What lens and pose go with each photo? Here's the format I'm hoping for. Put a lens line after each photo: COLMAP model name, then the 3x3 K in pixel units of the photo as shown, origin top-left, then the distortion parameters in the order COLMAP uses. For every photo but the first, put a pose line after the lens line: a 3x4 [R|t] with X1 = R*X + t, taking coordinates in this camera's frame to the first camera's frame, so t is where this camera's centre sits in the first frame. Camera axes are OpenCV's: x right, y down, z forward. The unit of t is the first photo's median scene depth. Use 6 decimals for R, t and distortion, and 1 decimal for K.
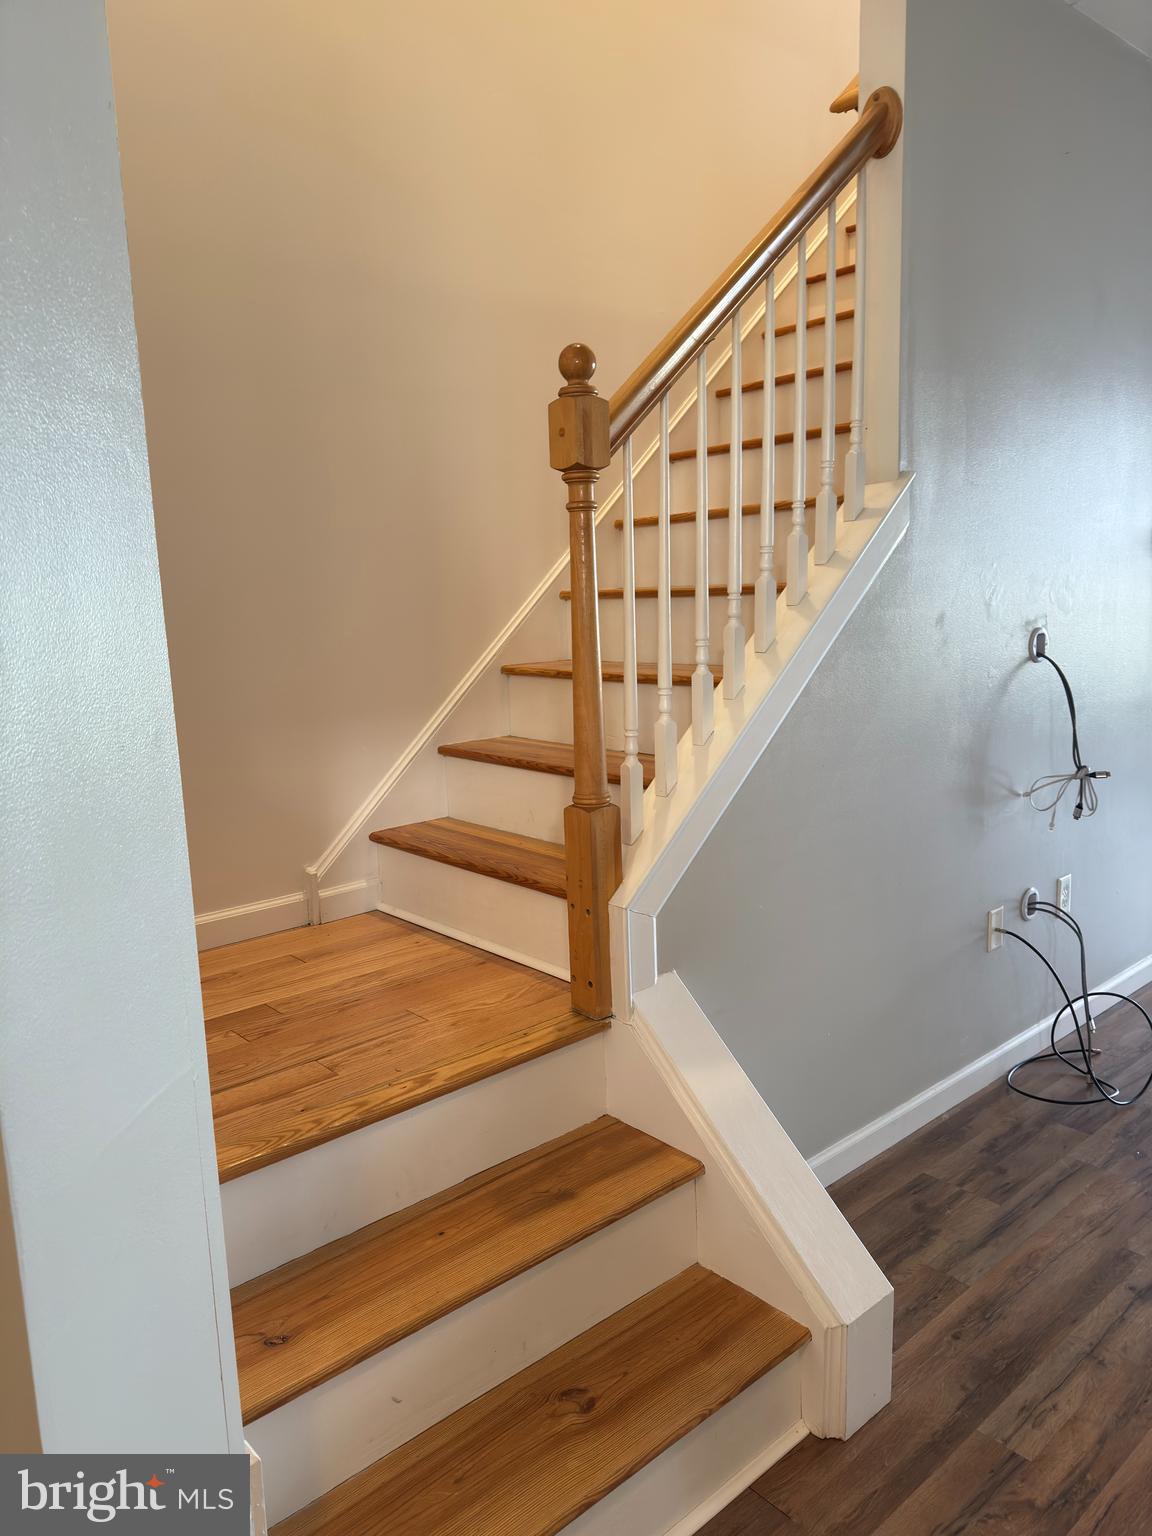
lens RADIAL K [[1078.5, 0, 575.5], [0, 1078.5, 776.0], [0, 0, 1]] dist [0.003958, -0.007838]
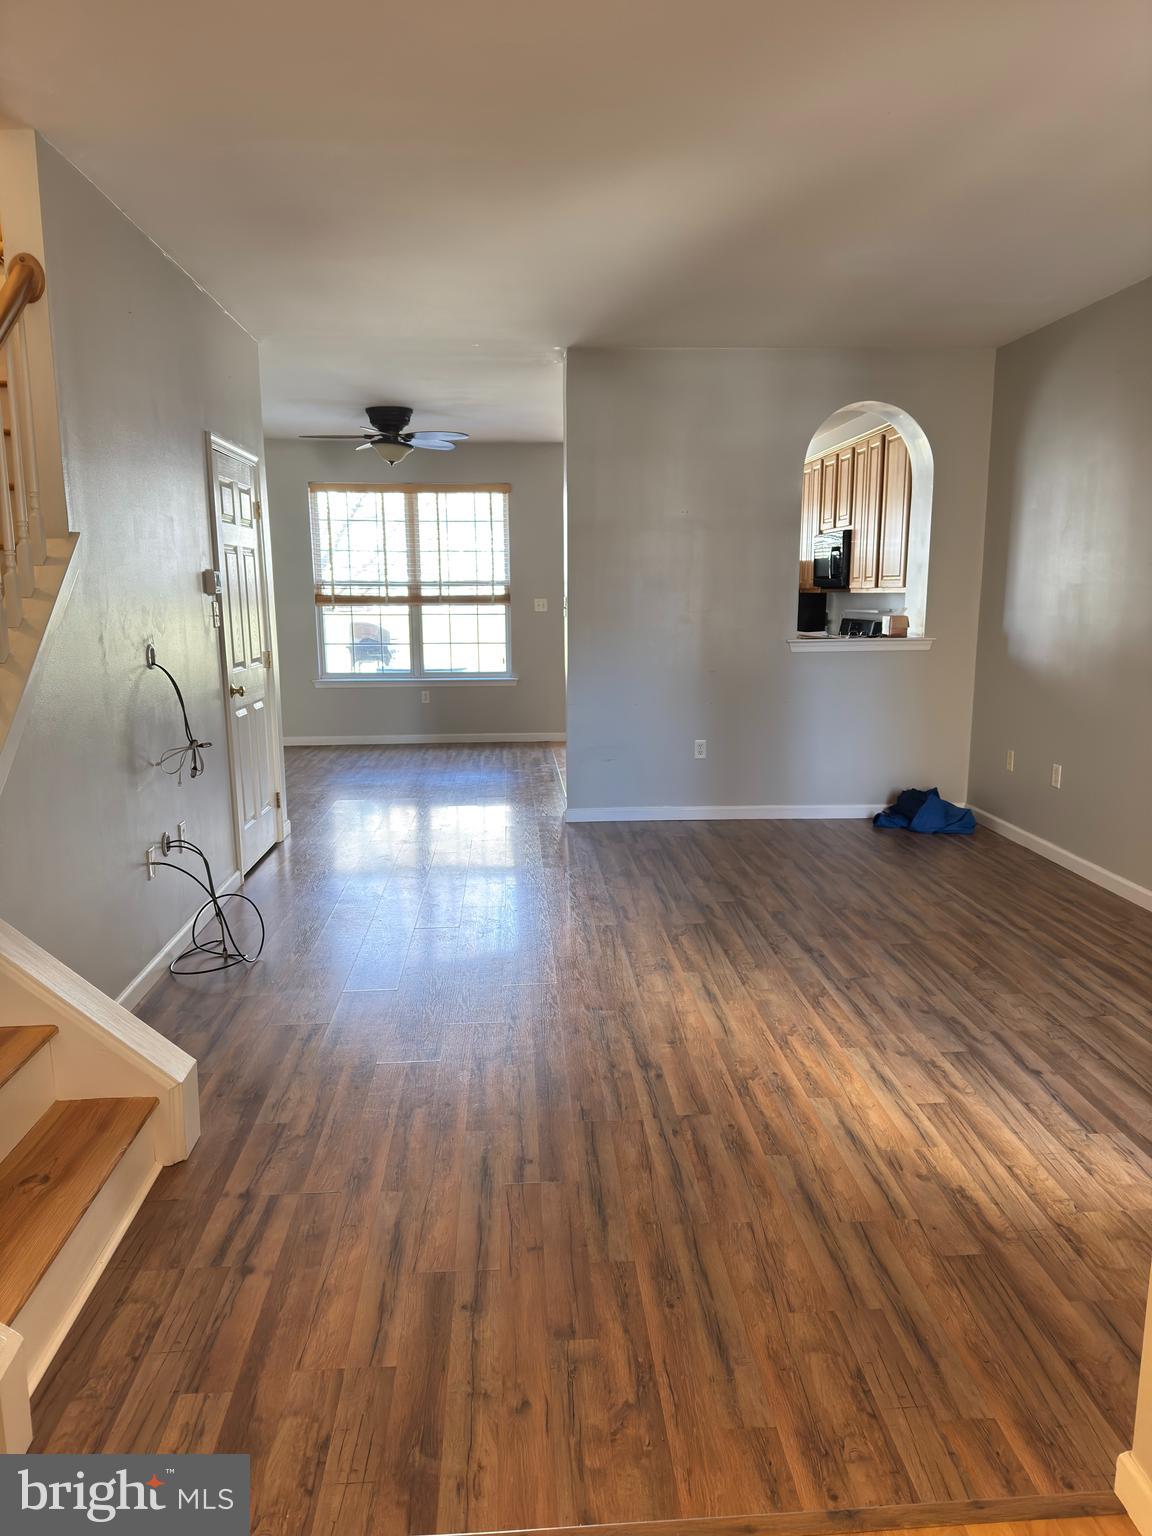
lens RADIAL K [[1078.5, 0, 577.5], [0, 1078.5, 771.4], [0, 0, 1]] dist [0.003958, -0.007838]
pose [[0.600030, -0.102380, 0.793399, -0.487296], [0.119194, 0.992148, 0.037883, 0.051547], [-0.791048, 0.071837, 0.607522, -0.363867]]
